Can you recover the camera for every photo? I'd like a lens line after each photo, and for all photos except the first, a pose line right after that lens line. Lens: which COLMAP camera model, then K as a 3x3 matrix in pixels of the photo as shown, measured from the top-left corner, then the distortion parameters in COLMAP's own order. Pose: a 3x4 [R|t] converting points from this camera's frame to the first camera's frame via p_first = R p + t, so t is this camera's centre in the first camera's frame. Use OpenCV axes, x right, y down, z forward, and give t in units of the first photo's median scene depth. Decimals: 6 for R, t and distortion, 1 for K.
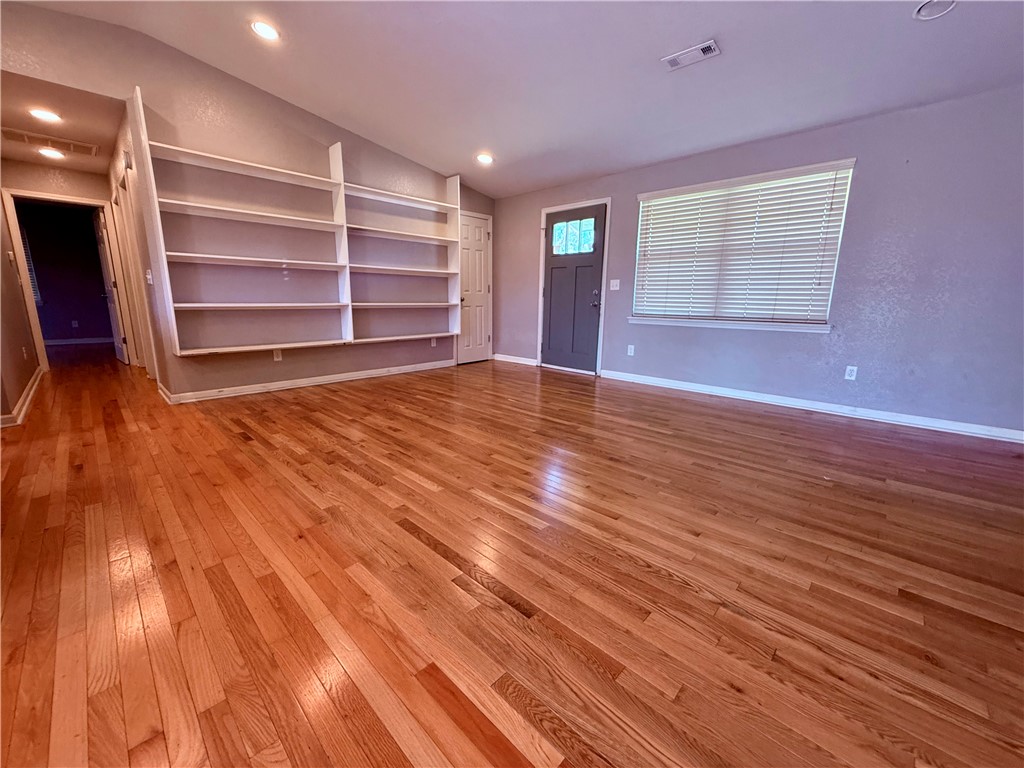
lens RADIAL K [[410.4, 0, 511.3], [0, 410.4, 382.0], [0, 0, 1]] dist [0.001051, -0.000389]
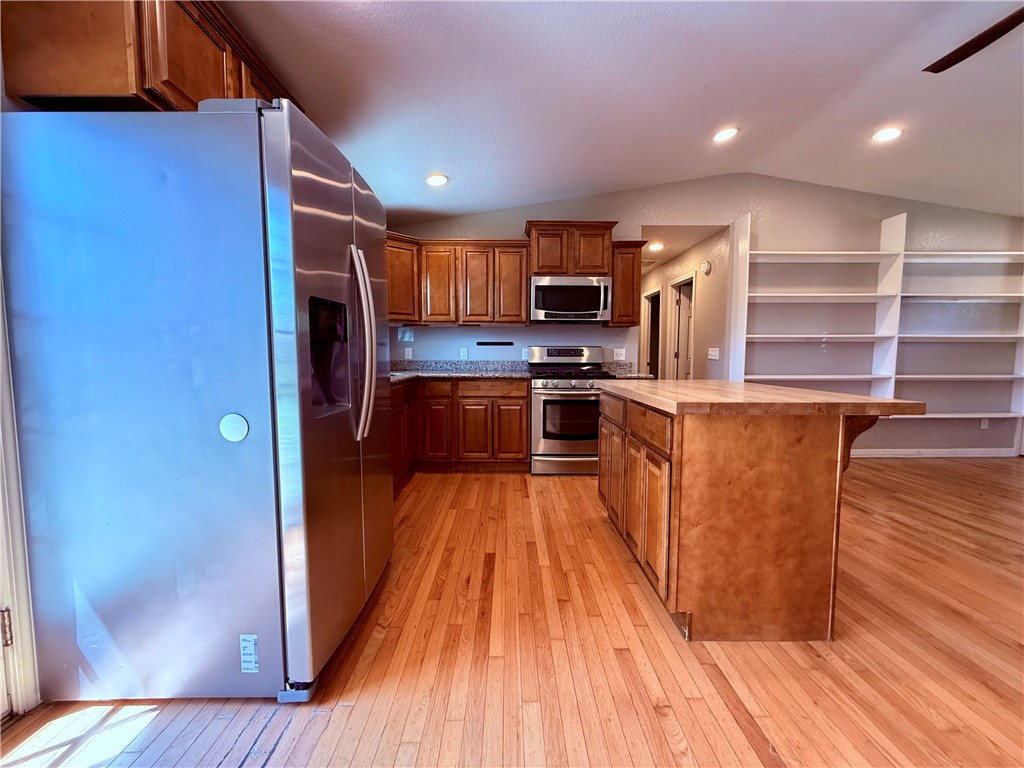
lens RADIAL K [[410.4, 0, 511.3], [0, 410.4, 382.0], [0, 0, 1]] dist [0.001051, -0.000389]
pose [[0.703751, 0.036497, -0.709509, -0.409217], [-0.133412, 0.987702, -0.081521, 0.014683], [0.697808, 0.152027, 0.699965, -0.293065]]
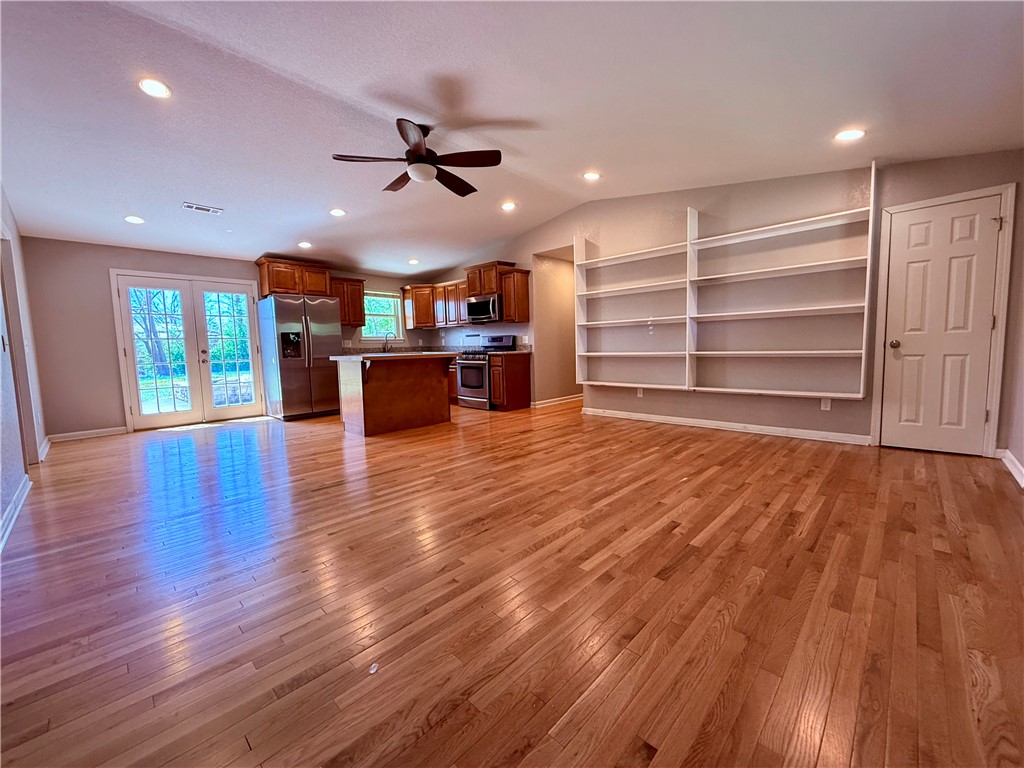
lens RADIAL K [[410.4, 0, 511.3], [0, 410.4, 382.0], [0, 0, 1]] dist [0.001051, -0.000389]
pose [[0.002454, 0.077567, -0.996984, 0.782053], [-0.173446, 0.981909, 0.075967, -0.141877], [0.984840, 0.172737, 0.015864, 0.663791]]
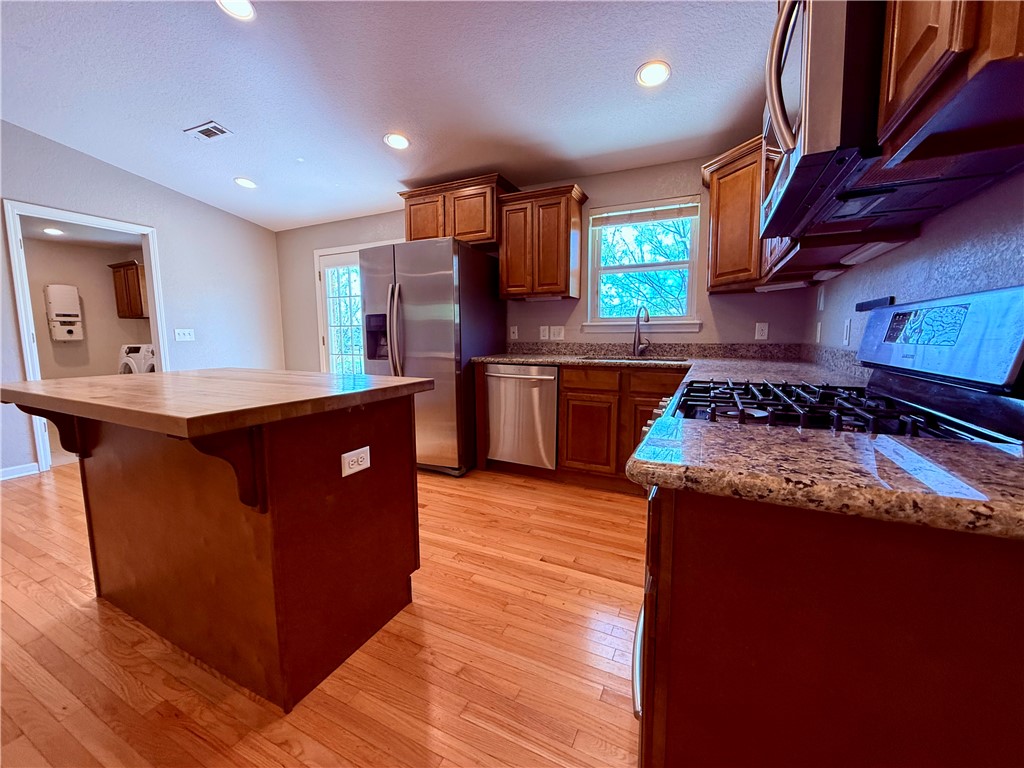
lens RADIAL K [[410.4, 0, 511.3], [0, 410.4, 382.0], [0, 0, 1]] dist [0.001051, -0.000389]
pose [[-0.950090, 0.026905, -0.310815, -0.777180], [-0.068489, 0.953983, 0.291935, -0.201213], [0.304366, 0.298652, -0.904526, 0.763950]]
